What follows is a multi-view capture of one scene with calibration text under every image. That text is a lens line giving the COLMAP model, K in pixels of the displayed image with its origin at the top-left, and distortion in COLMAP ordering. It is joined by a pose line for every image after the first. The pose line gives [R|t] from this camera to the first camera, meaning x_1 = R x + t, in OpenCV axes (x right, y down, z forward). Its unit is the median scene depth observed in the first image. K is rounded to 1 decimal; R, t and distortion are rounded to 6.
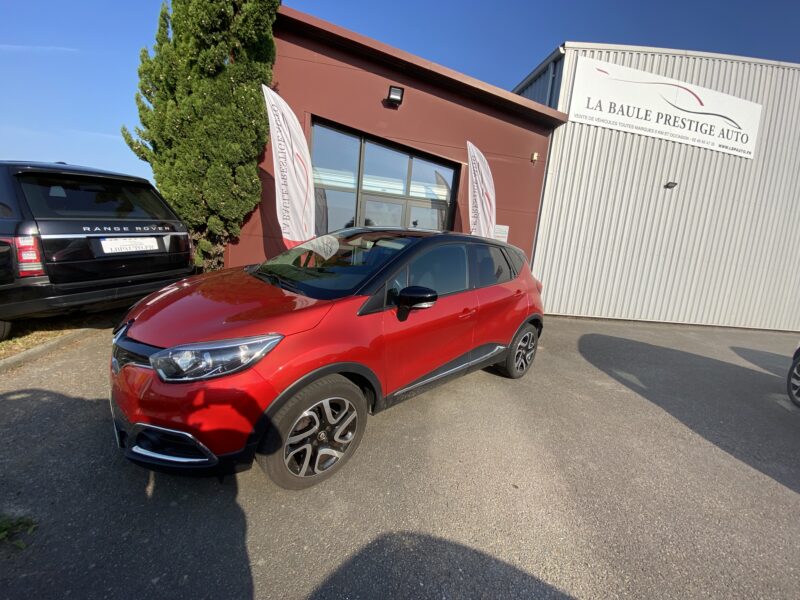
lens RADIAL K [[331.6, 0, 400.0], [0, 331.6, 300.0], [0, 0, 1]] dist [0.021042, -0.023411]
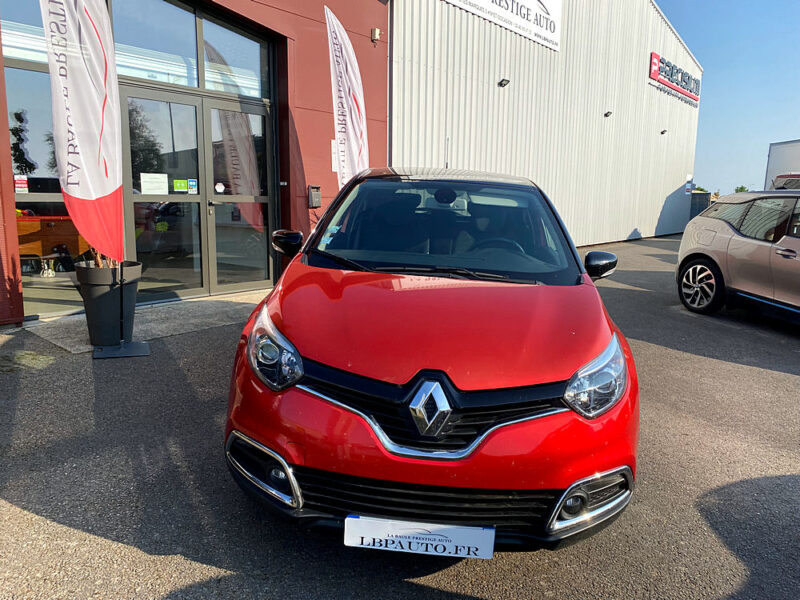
lens RADIAL K [[616.1, 0, 396.2], [0, 616.1, 299.8], [0, 0, 1]] dist [-0.001137, -0.001426]
pose [[0.744685, -0.193232, 0.638832, -0.440162], [0.144058, 0.981145, 0.128847, -0.065034], [-0.651684, -0.003921, 0.758480, 0.047537]]
